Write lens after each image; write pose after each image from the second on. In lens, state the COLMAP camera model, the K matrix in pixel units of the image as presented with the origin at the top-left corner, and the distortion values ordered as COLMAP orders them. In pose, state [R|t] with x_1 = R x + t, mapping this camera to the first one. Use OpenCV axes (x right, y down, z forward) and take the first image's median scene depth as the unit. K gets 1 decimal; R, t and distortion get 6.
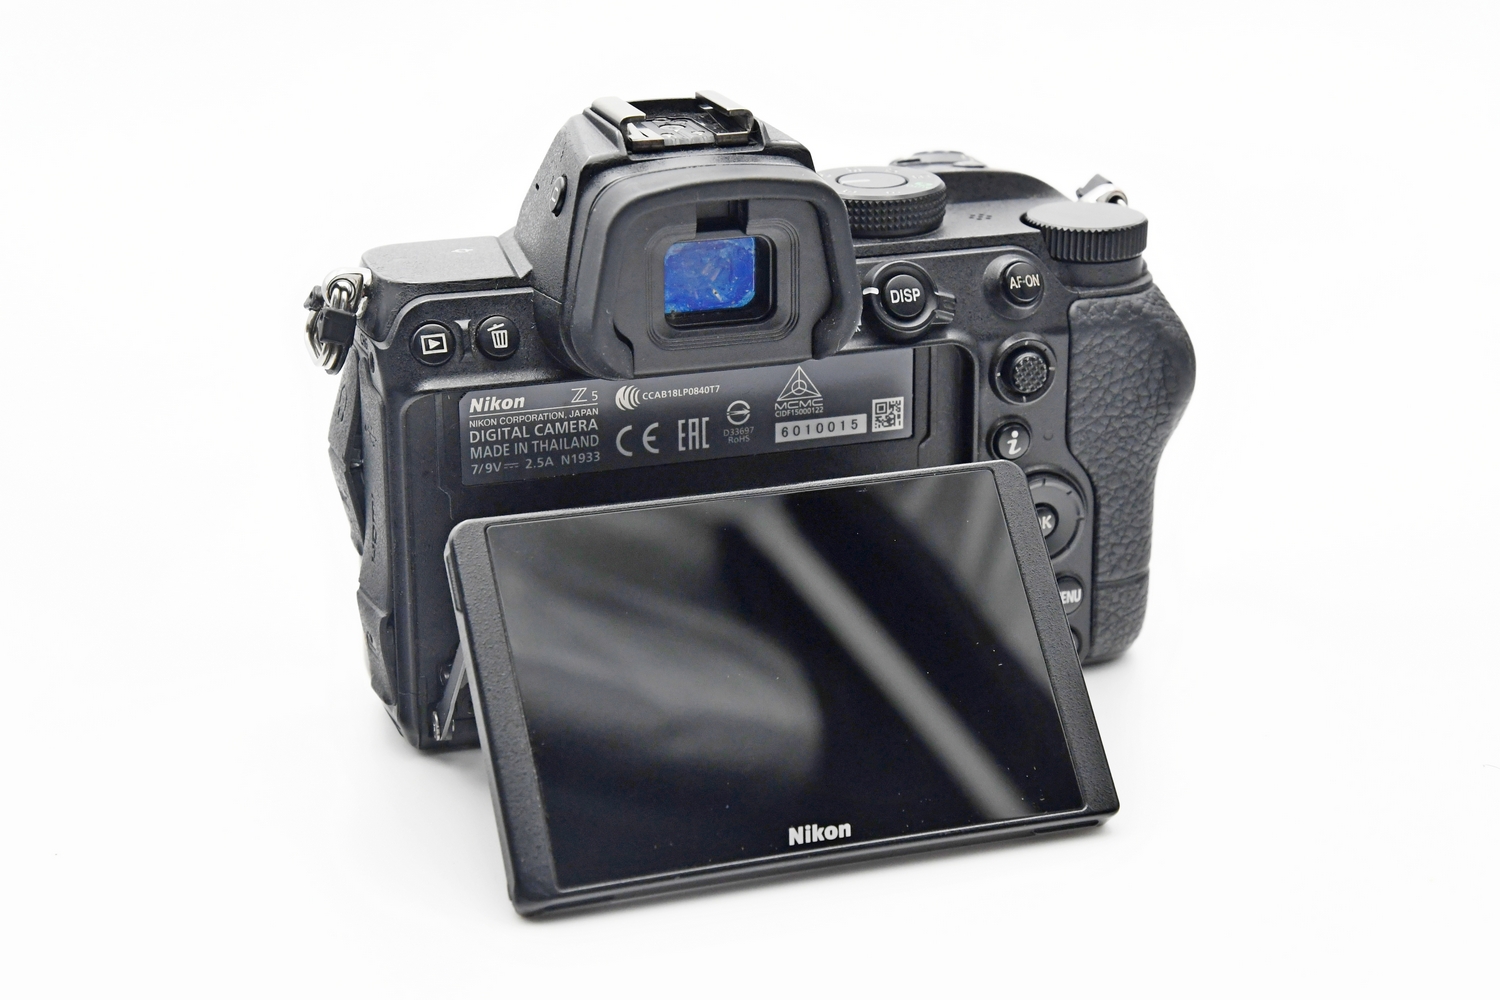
lens RADIAL K [[3100.1, 0, 750.0], [0, 3100.1, 506.3], [0, 0, 1]] dist [0.295167, 0.000000]
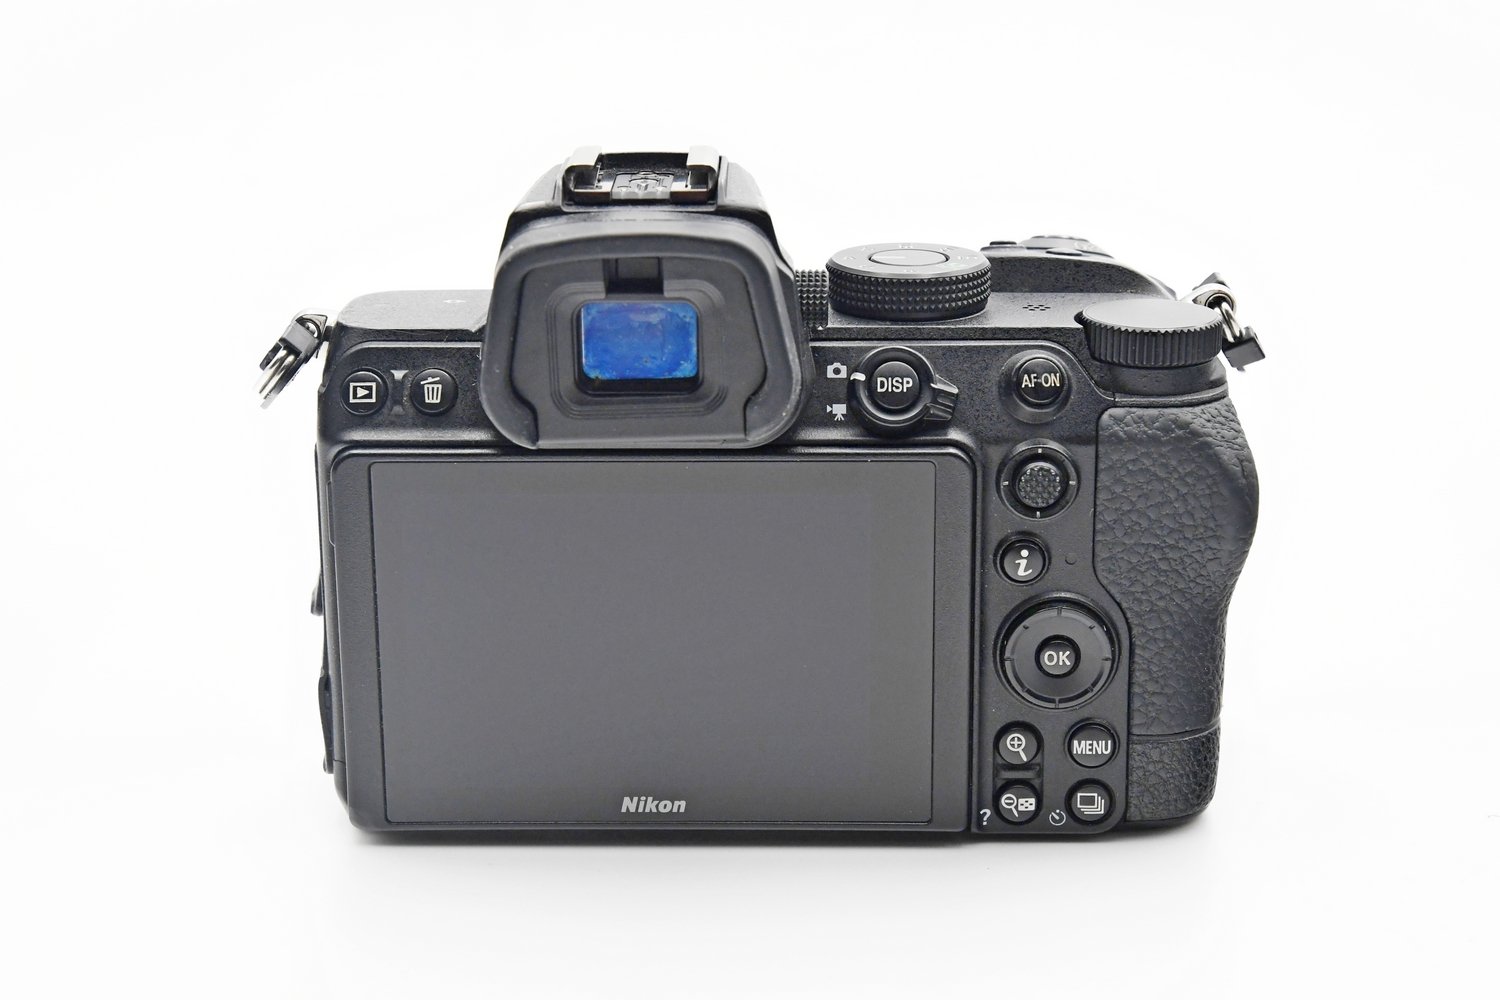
lens RADIAL K [[3100.1, 0, 749.9], [0, 3100.1, 492.9], [0, 0, 1]] dist [0.295167, 0.000000]
pose [[0.931299, 0.088942, -0.353229, 0.328668], [-0.105208, 0.994082, -0.027077, -0.008284], [0.348730, 0.062379, 0.935145, 0.151869]]
